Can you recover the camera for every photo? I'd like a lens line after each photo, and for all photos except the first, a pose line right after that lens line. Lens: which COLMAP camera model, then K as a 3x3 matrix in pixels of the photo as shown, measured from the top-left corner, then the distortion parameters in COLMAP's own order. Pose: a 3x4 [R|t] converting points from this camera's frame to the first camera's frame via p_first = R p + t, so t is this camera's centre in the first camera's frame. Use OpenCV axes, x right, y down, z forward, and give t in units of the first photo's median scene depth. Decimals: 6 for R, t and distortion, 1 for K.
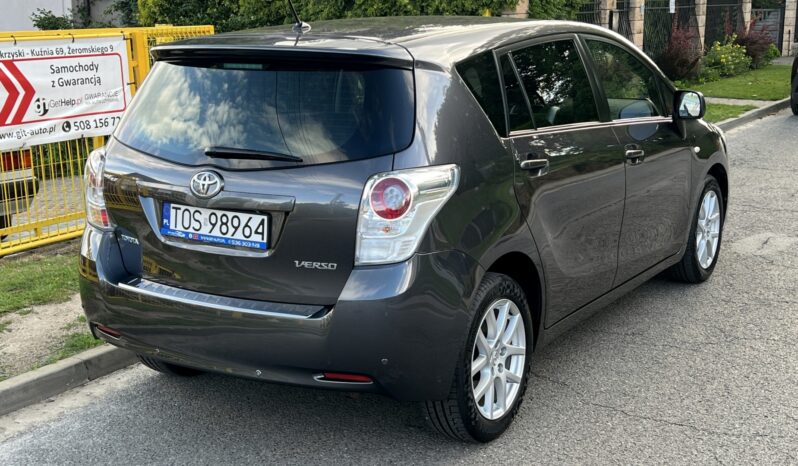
lens RADIAL K [[1061.7, 0, 401.7], [0, 1061.7, 232.4], [0, 0, 1]] dist [0.084652, 0.000000]
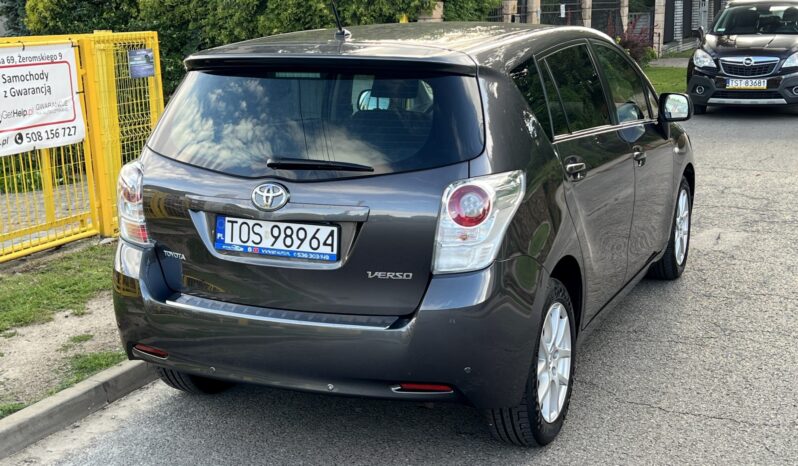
lens RADIAL K [[1061.7, 0, 400.4], [0, 1061.7, 229.8], [0, 0, 1]] dist [0.084652, 0.000000]
pose [[0.991676, -0.029184, 0.125406, -0.182597], [0.029862, 0.999548, -0.003532, -0.007359], [-0.125246, 0.007247, 0.992099, 0.016504]]
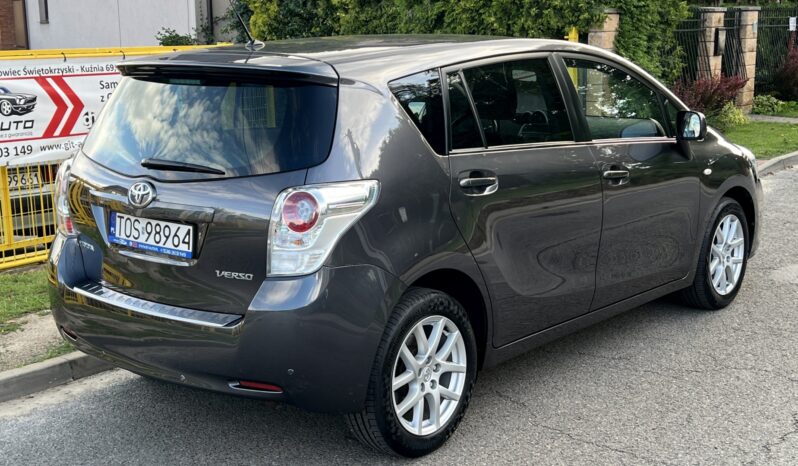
lens RADIAL K [[1061.7, 0, 398.5], [0, 1061.7, 238.7], [0, 0, 1]] dist [0.084652, 0.000000]
pose [[0.989964, 0.027368, -0.138644, 0.205473], [-0.028864, 0.999545, -0.008788, -0.000130], [0.138340, 0.012702, 0.990303, 0.001504]]
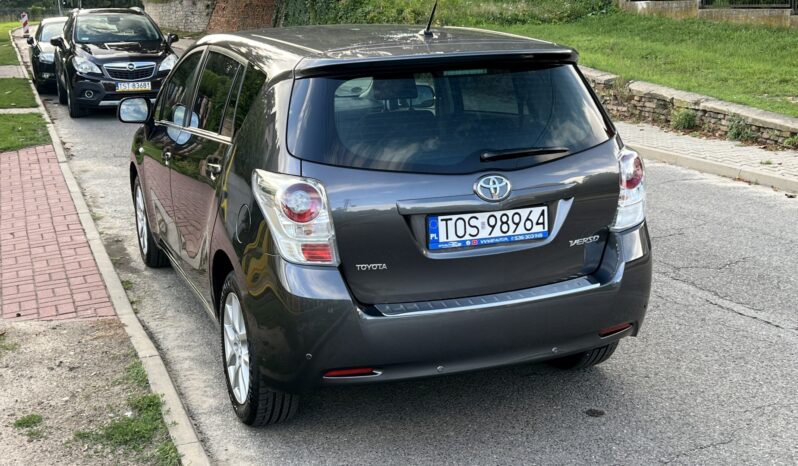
lens RADIAL K [[959.5, 0, 400.7], [0, 959.5, 231.3], [0, 0, 1]] dist [0.073032, 0.000000]
pose [[0.586194, -0.180833, 0.789731, -0.947378], [0.177107, 0.979798, 0.092894, -0.102902], [-0.790576, 0.085413, 0.606379, 0.498792]]
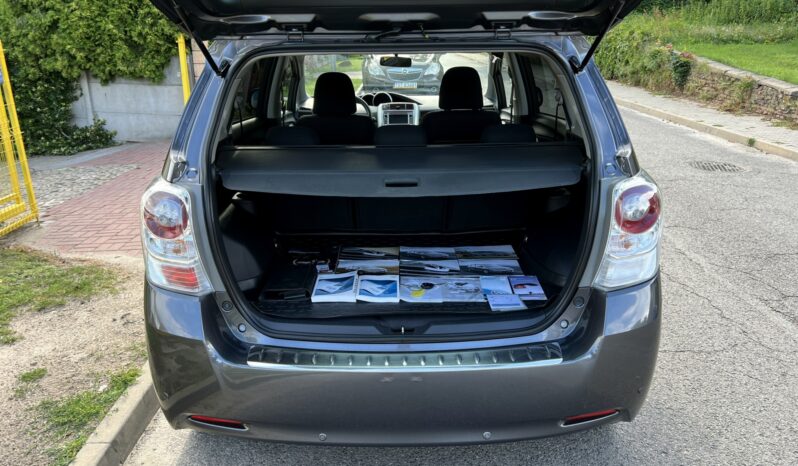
lens RADIAL K [[615.9, 0, 402.1], [0, 615.9, 244.2], [0, 0, 1]] dist [0.061388, -0.069189]
pose [[0.847164, -0.161525, 0.506184, -0.399015], [0.107795, 0.985109, 0.133941, -0.085187], [-0.520281, -0.058906, 0.851961, 0.603599]]
